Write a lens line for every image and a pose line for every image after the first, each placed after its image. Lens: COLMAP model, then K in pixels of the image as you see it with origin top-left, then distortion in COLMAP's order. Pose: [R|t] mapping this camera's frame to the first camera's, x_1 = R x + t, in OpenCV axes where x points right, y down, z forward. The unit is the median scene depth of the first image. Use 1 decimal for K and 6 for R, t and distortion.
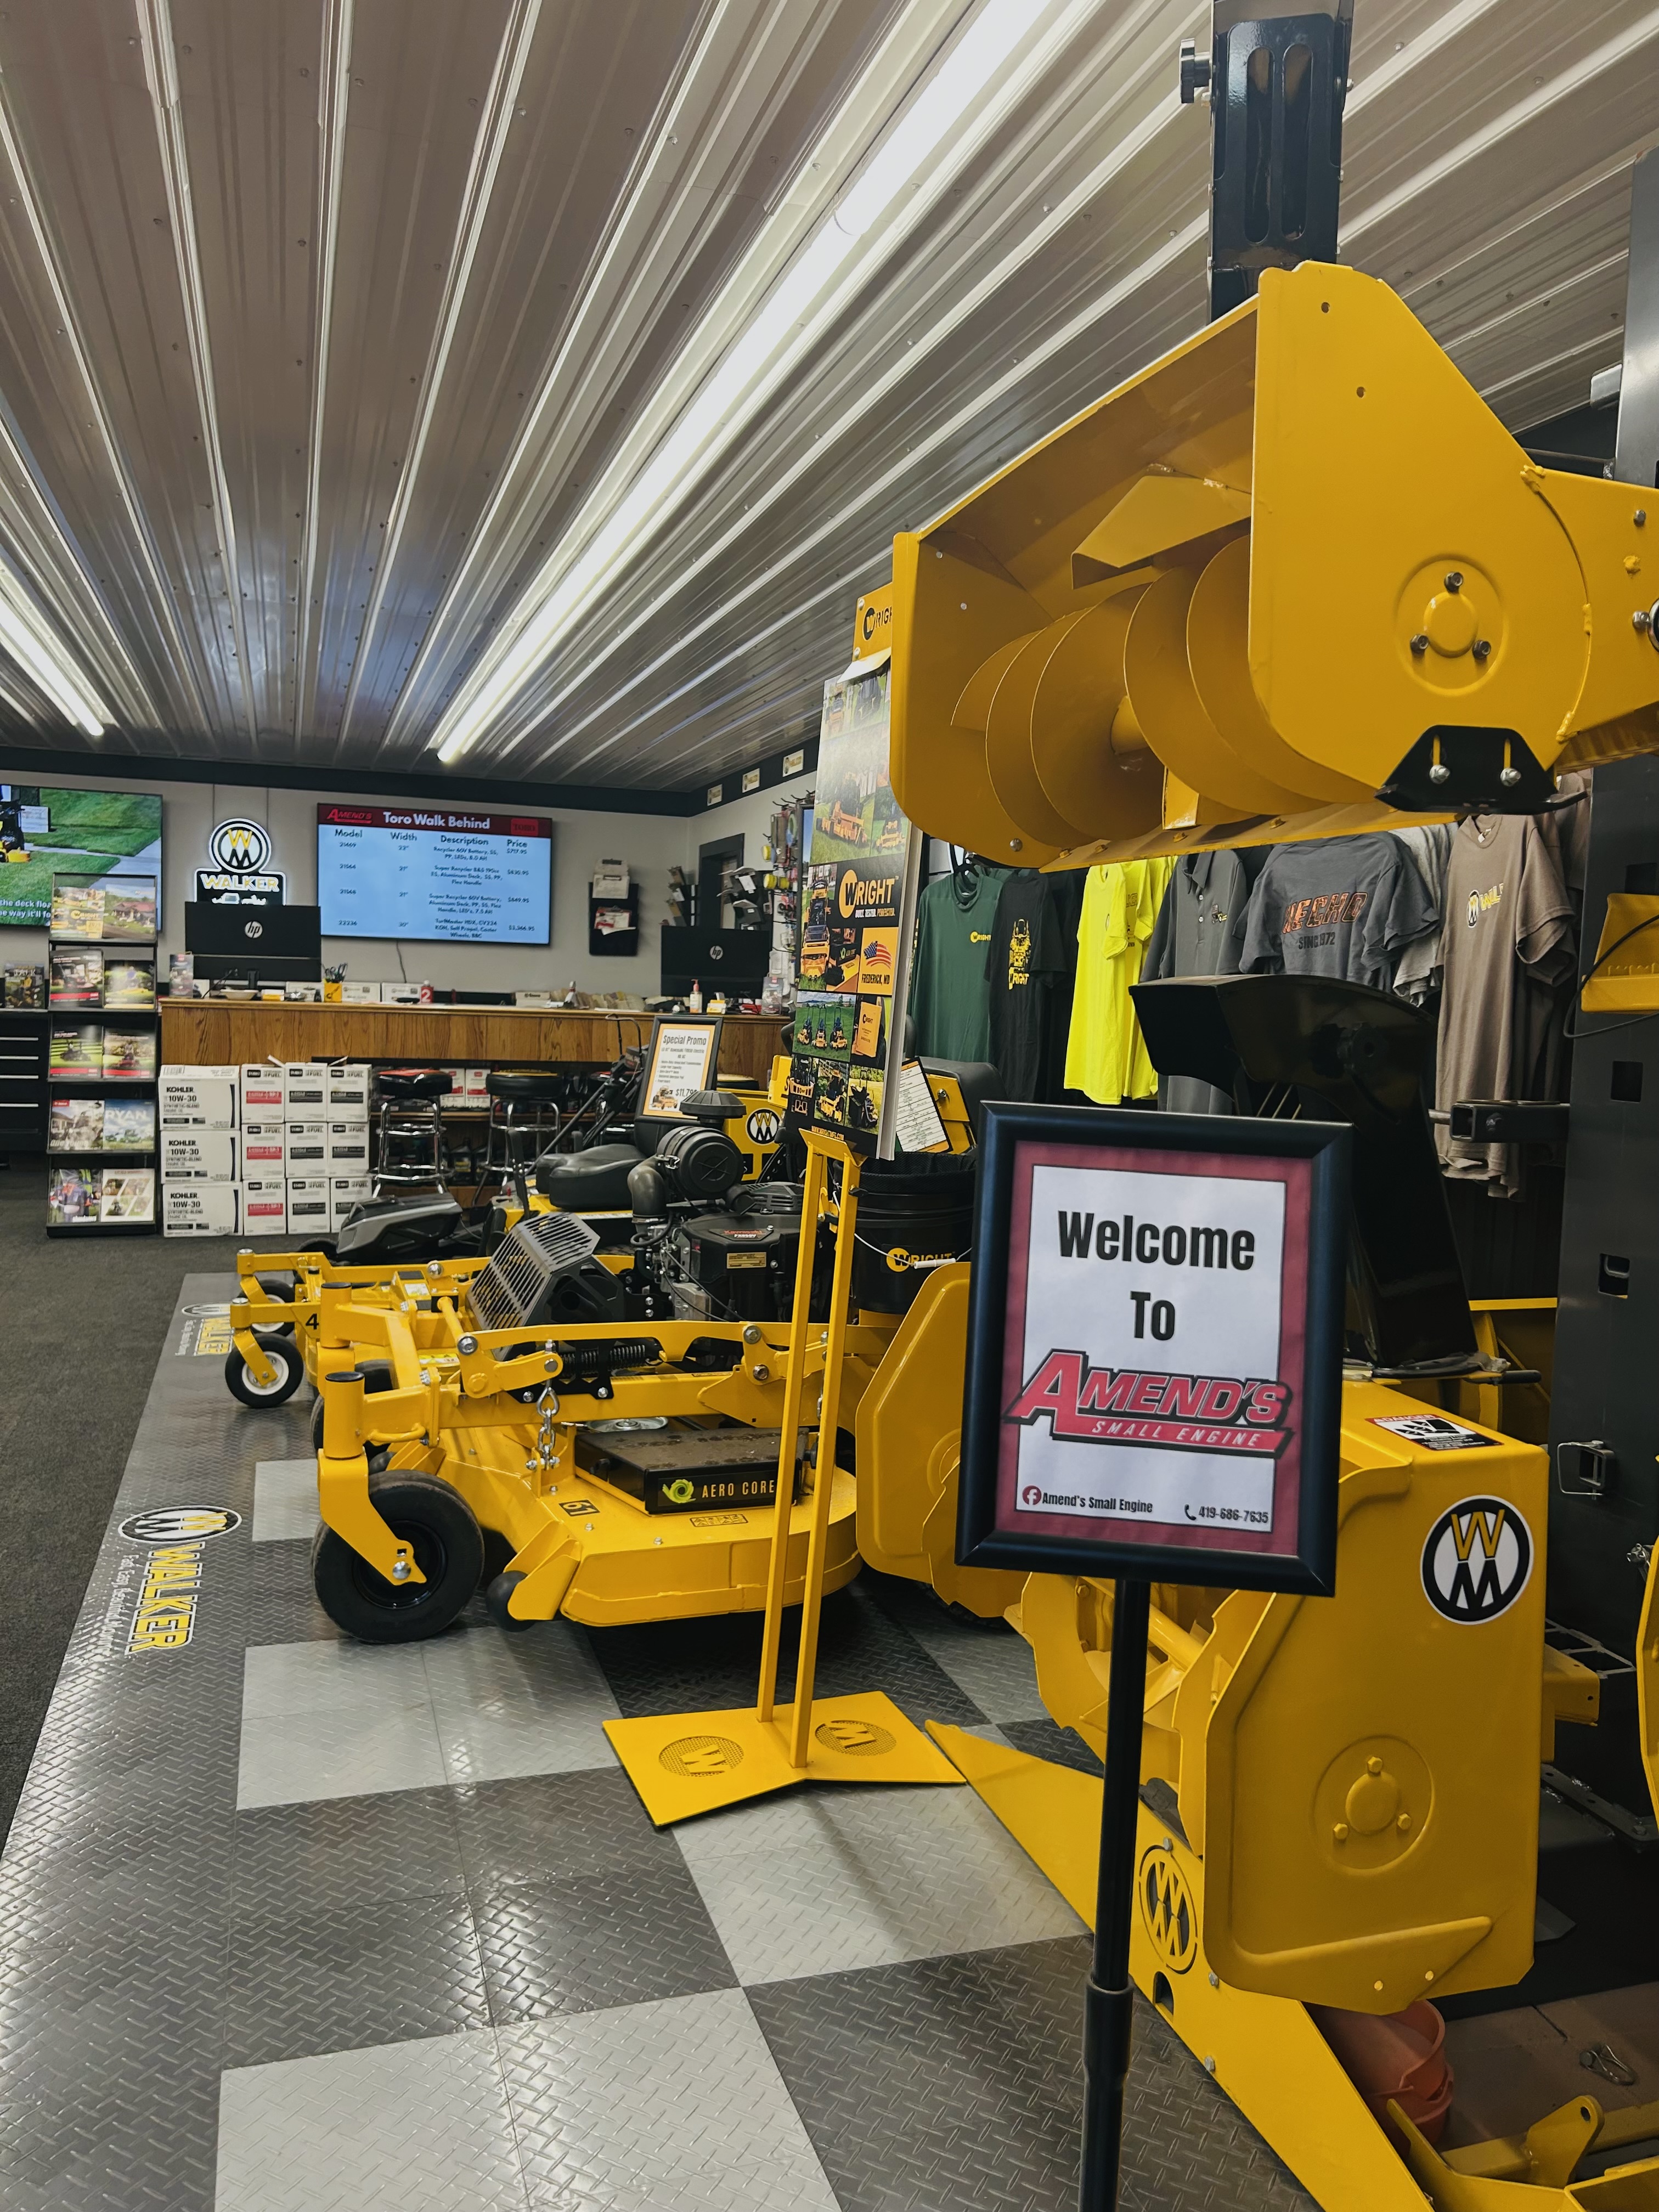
lens RADIAL K [[1660.2, 0, 836.3], [0, 1660.2, 1110.8], [0, 0, 1]] dist [0.037715, -0.046686]
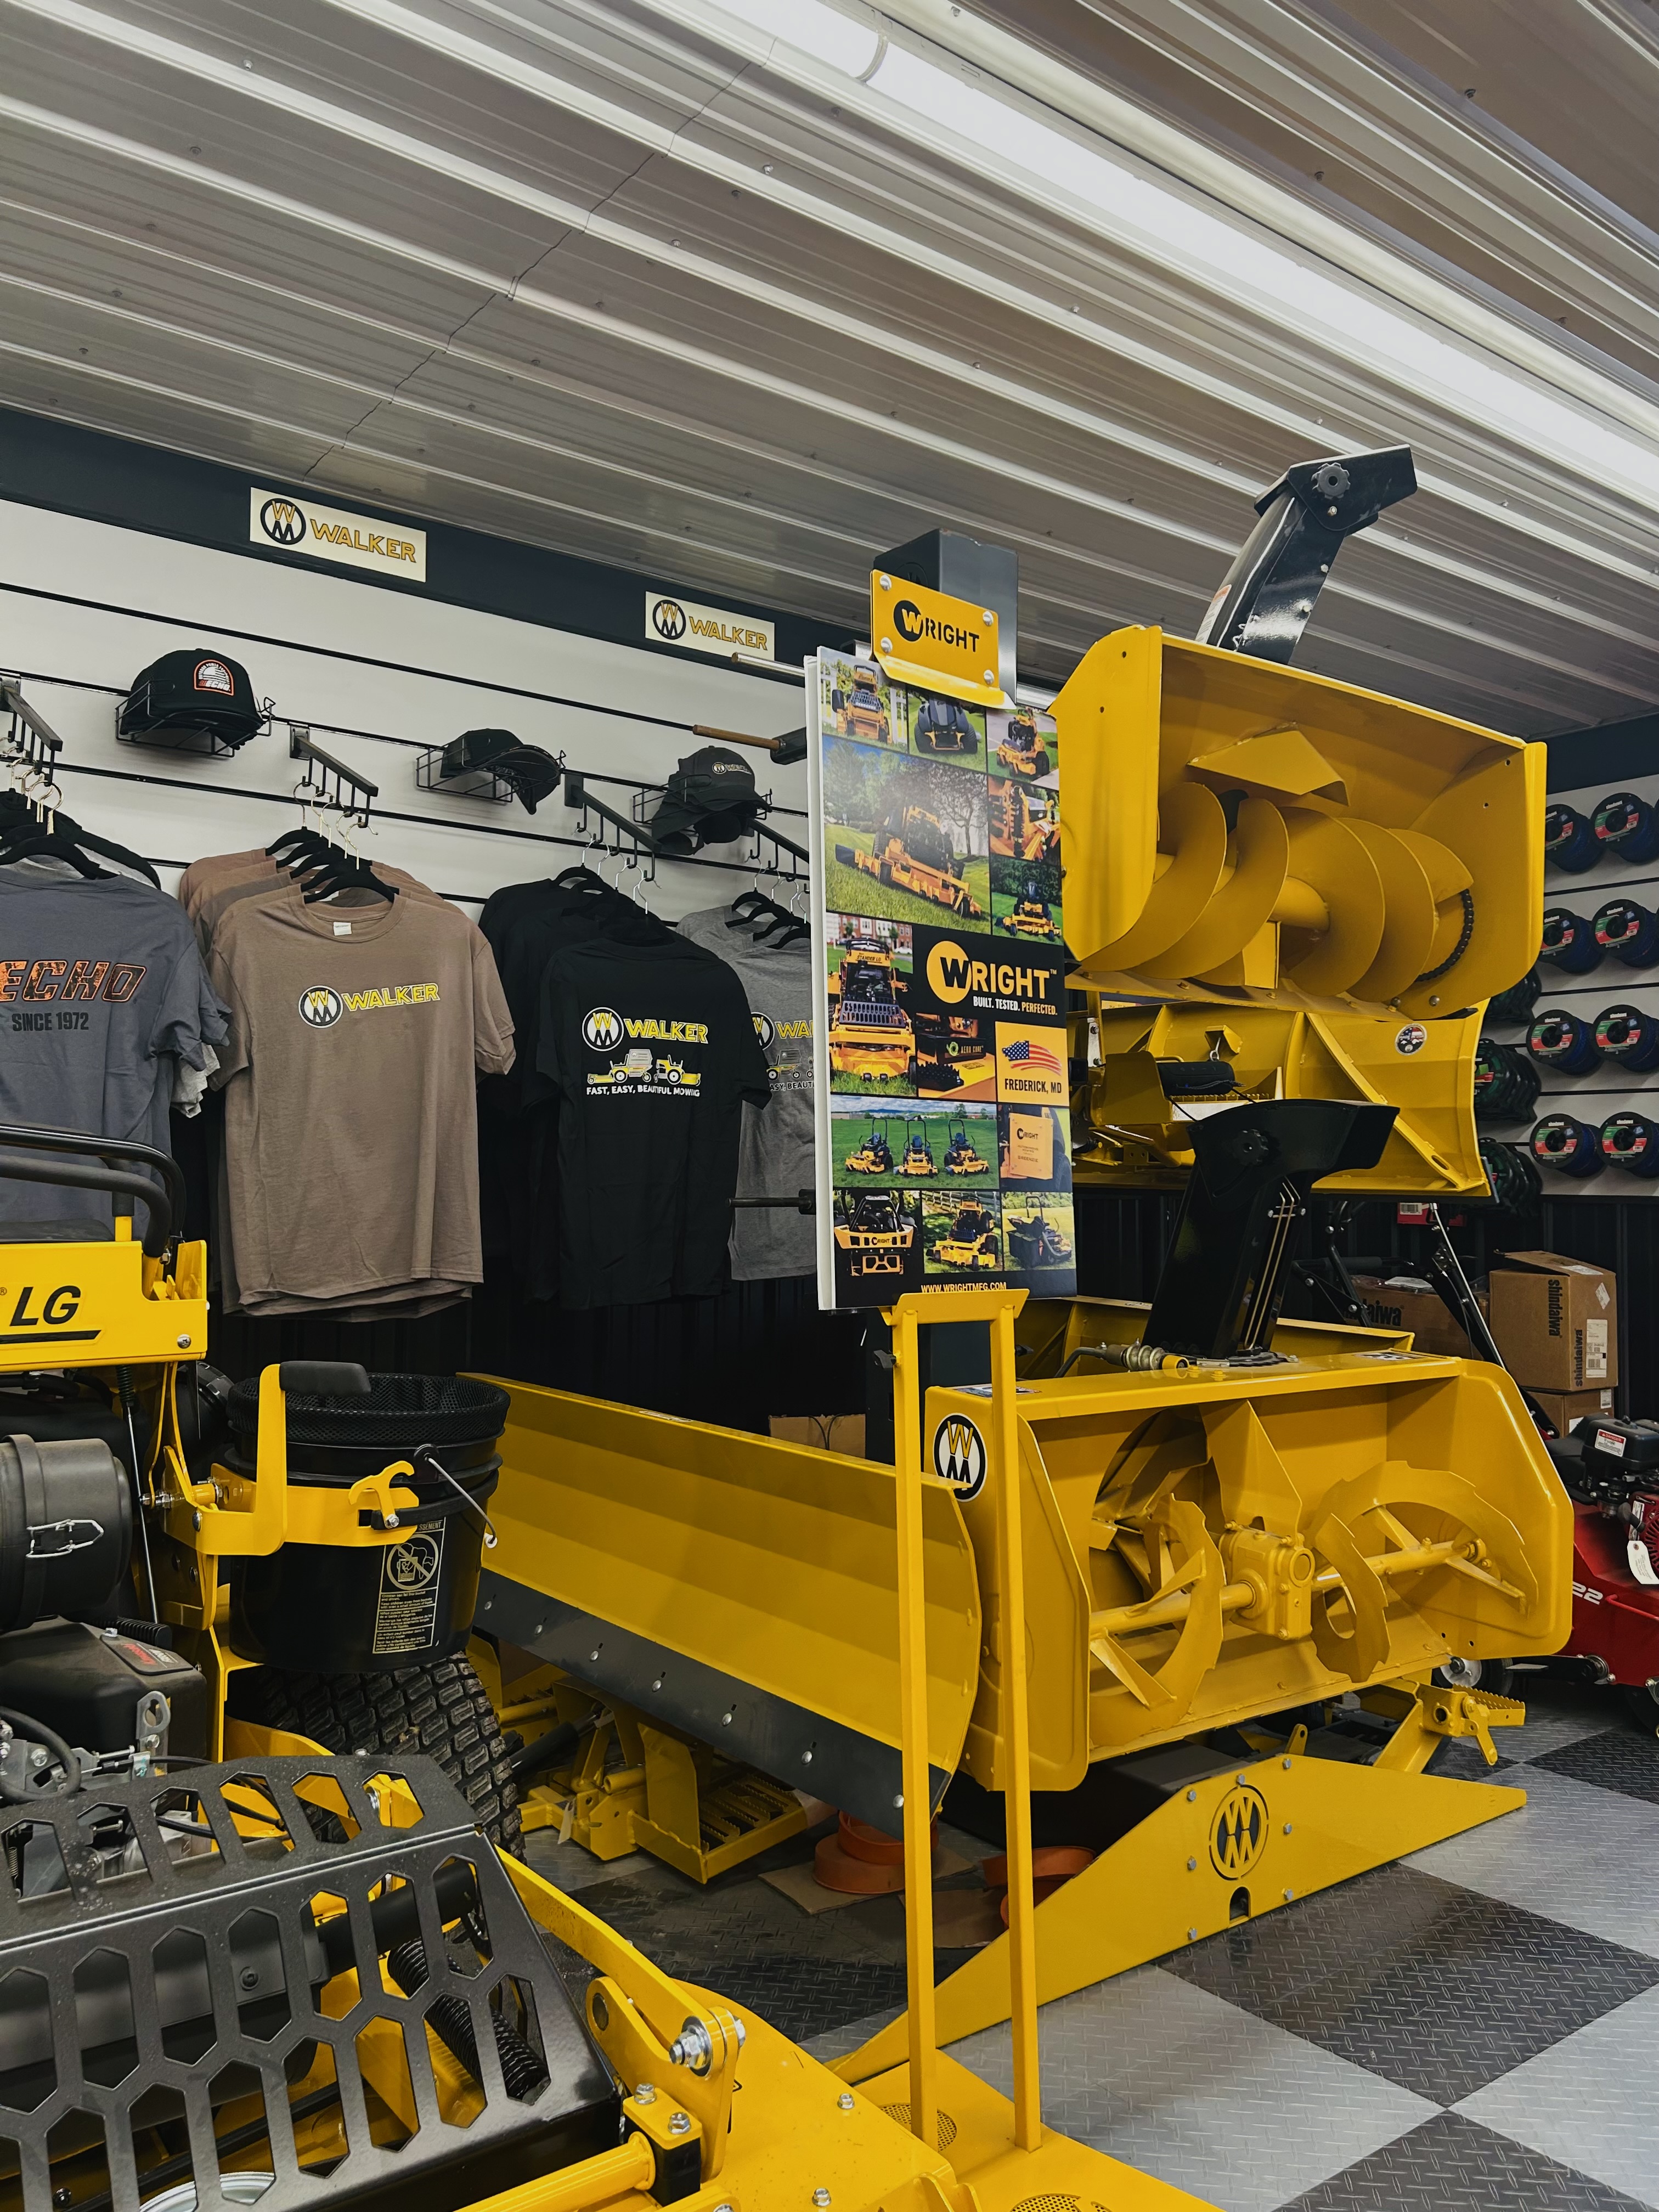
lens RADIAL K [[1660.2, 0, 836.3], [0, 1660.2, 1110.8], [0, 0, 1]] dist [0.037715, -0.046686]
pose [[-0.335119, 0.002391, 0.942173, -0.694179], [0.052859, 0.998469, 0.016267, -0.081687], [-0.940692, 0.055254, -0.334733, 1.306086]]
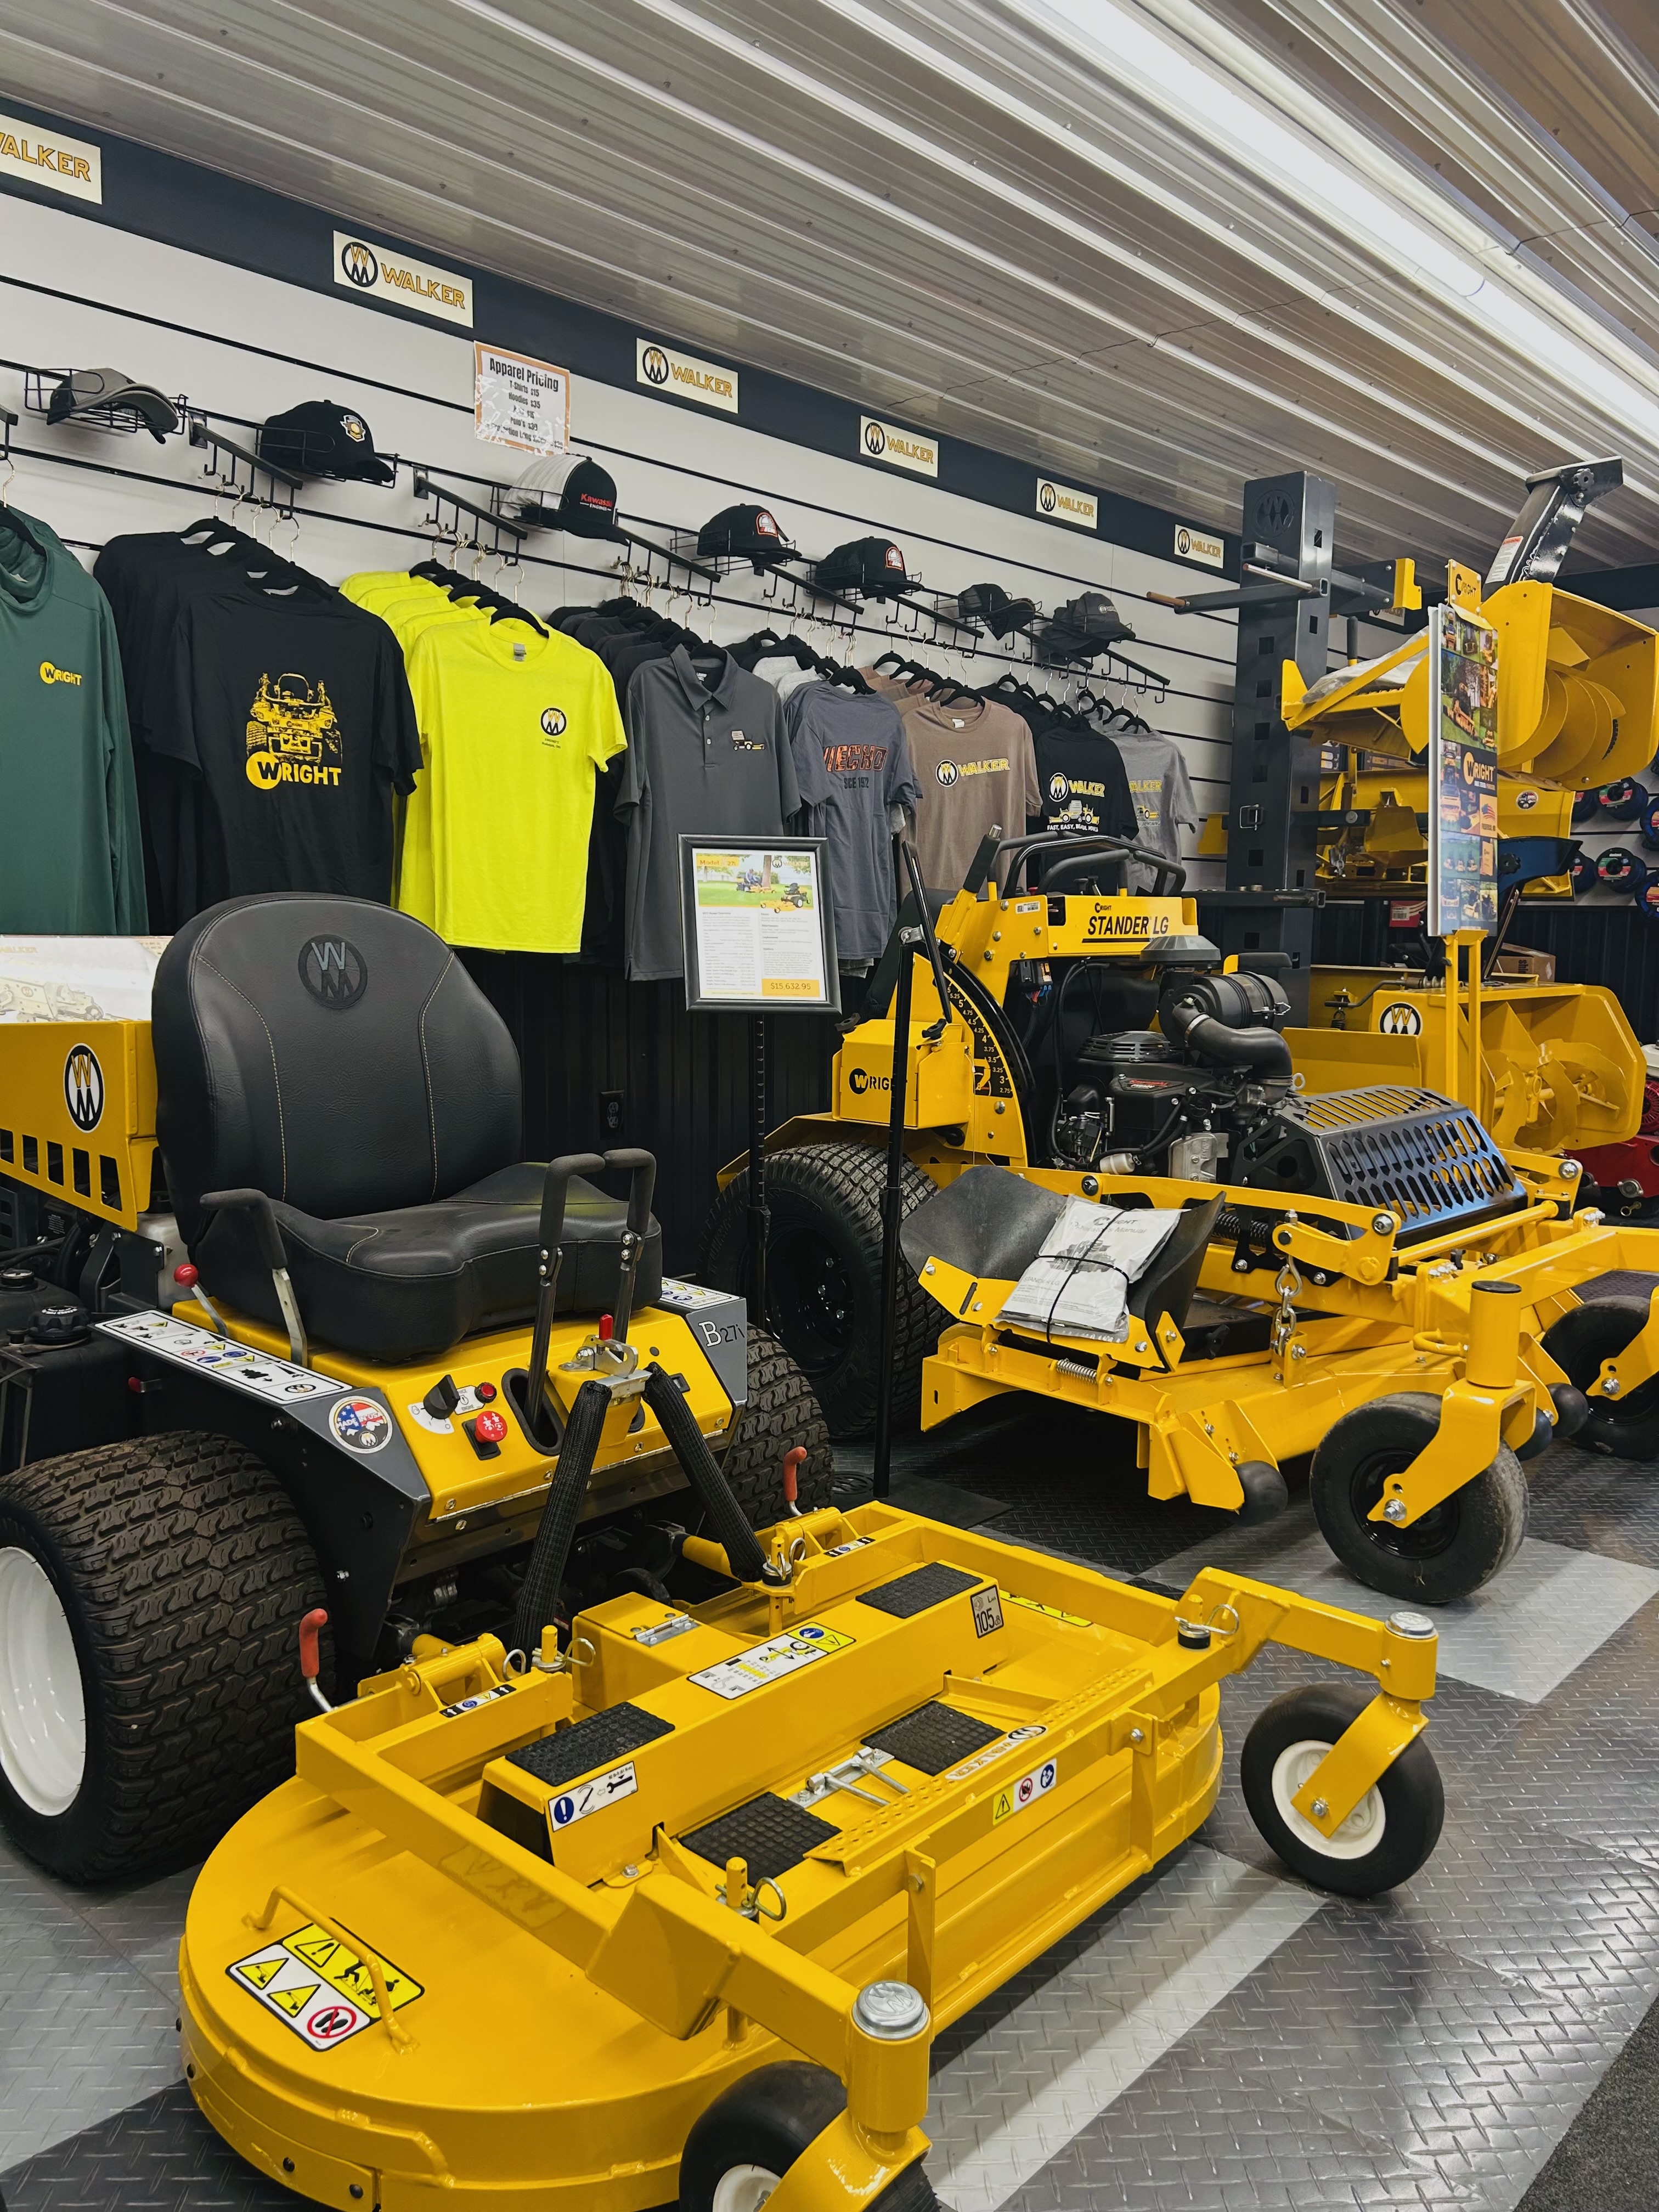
lens RADIAL K [[1648.5, 0, 829.5], [0, 1648.5, 1106.0], [0, 0, 1]] dist [0.033152, -0.045435]
pose [[-0.488244, -0.135465, 0.862129, -1.053573], [0.040387, 0.983314, 0.177379, -0.119342], [-0.871772, 0.121423, -0.474626, 2.262929]]
